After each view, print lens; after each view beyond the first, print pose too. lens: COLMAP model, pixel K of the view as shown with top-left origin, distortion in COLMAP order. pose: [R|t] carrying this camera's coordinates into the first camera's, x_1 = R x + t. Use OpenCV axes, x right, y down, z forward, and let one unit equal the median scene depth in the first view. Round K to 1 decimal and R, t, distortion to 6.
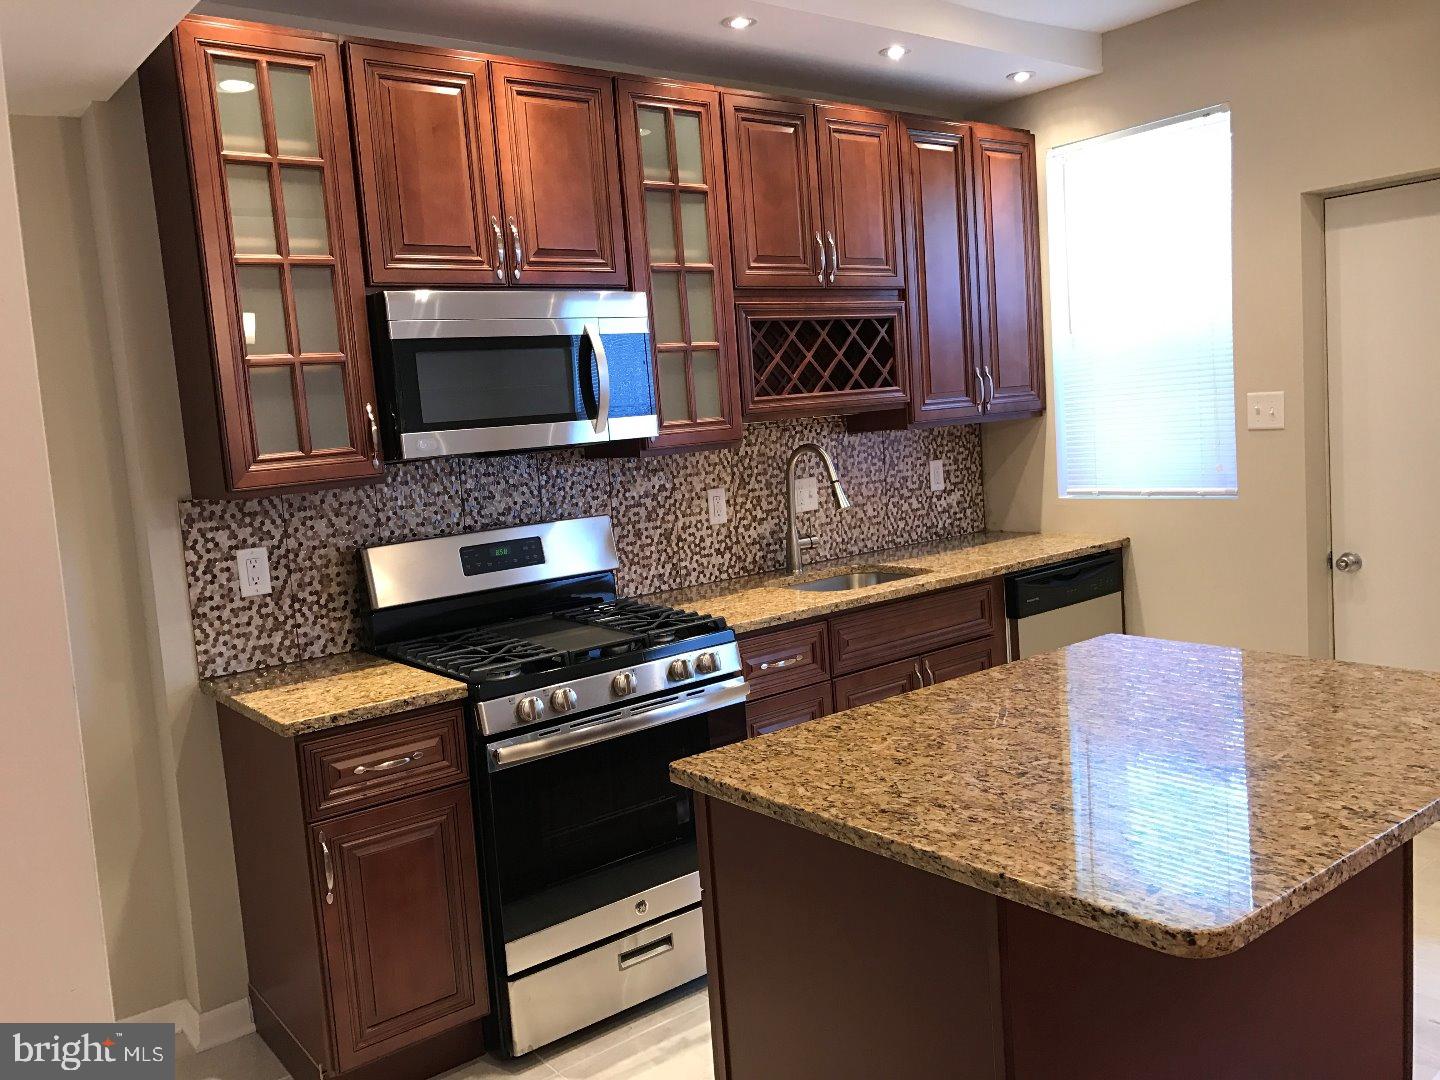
lens RADIAL K [[1173.8, 0, 715.2], [0, 1173.8, 536.4], [0, 0, 1]] dist [0.019630, -0.021027]
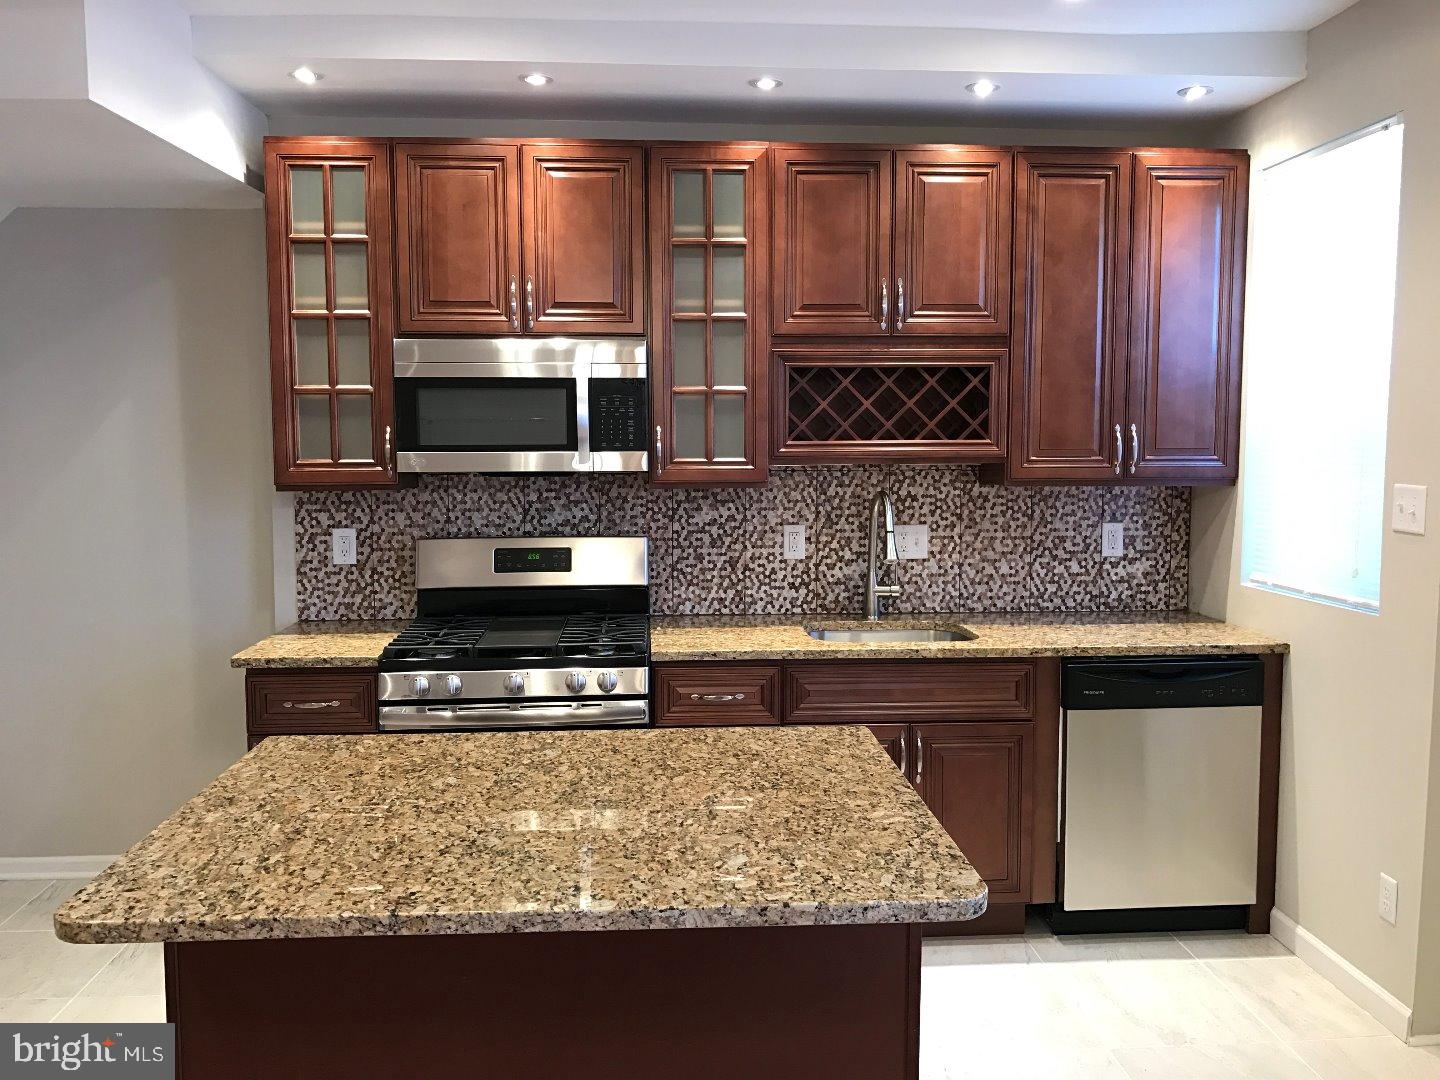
lens RADIAL K [[1173.8, 0, 712.2], [0, 1173.8, 540.2], [0, 0, 1]] dist [0.019630, -0.021027]
pose [[0.823819, 0.125145, -0.552867, 0.586463], [-0.120593, 0.991691, 0.044781, -0.074238], [0.553877, 0.029781, 0.832065, 0.115631]]
